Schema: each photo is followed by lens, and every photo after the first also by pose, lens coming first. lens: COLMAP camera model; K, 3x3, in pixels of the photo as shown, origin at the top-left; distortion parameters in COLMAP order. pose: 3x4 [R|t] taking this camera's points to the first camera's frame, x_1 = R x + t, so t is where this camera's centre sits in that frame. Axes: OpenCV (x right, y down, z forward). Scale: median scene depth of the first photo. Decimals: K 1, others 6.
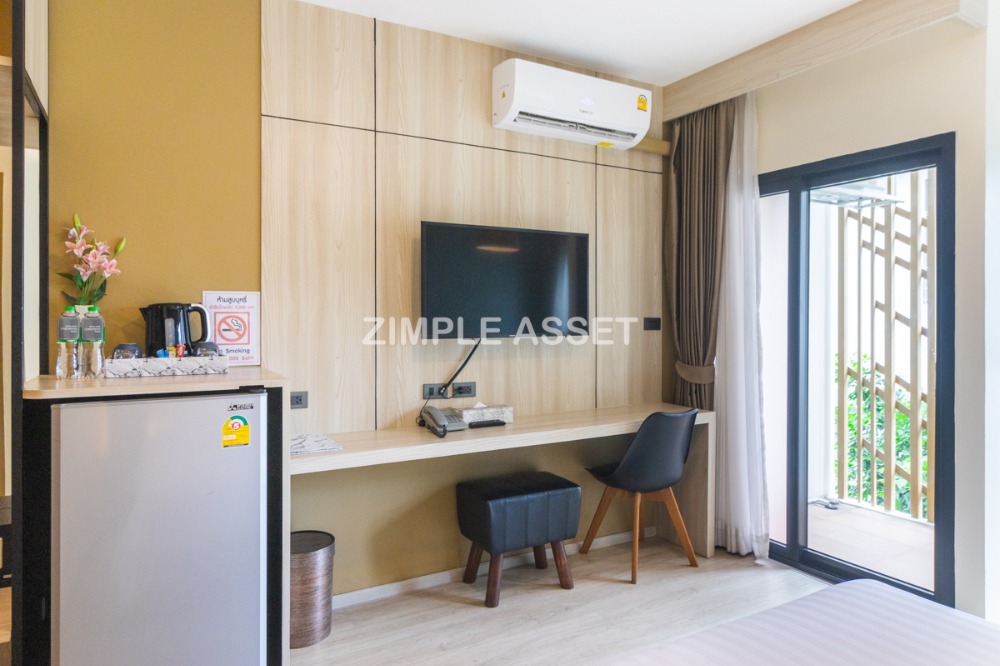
lens RADIAL K [[622.3, 0, 501.5], [0, 622.3, 315.3], [0, 0, 1]] dist [0.002334, 0.000779]
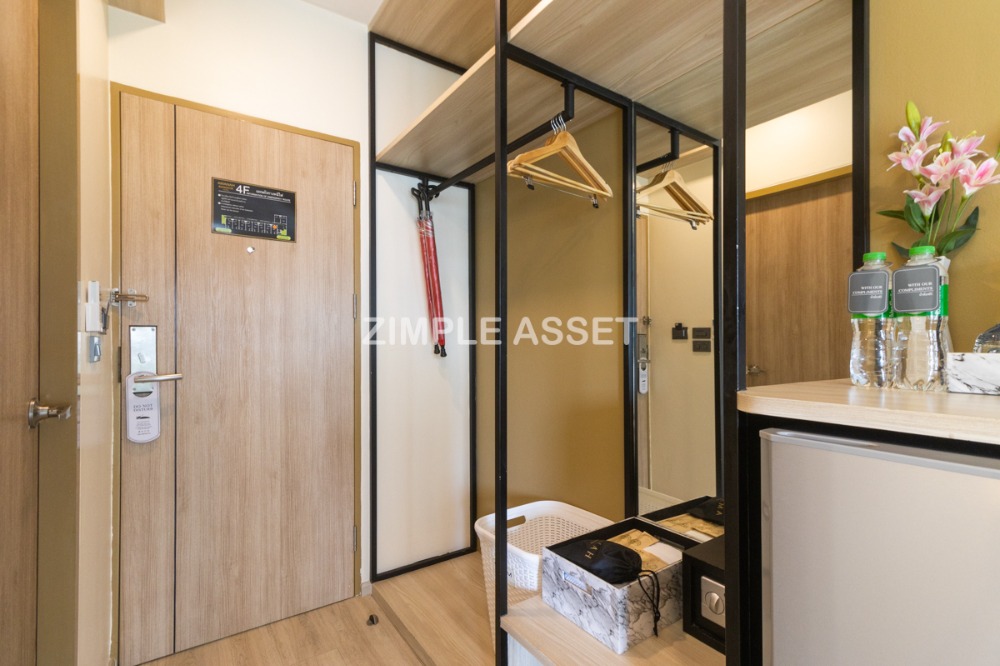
lens RADIAL K [[471.1, 0, 500.4], [0, 471.1, 342.8], [0, 0, 1]] dist [0.001002, -0.000869]
pose [[0.099690, -0.008490, -0.994982, -0.294658], [0.000056, 0.999964, -0.008527, 0.062010], [0.995019, 0.000794, 0.099687, 0.586273]]
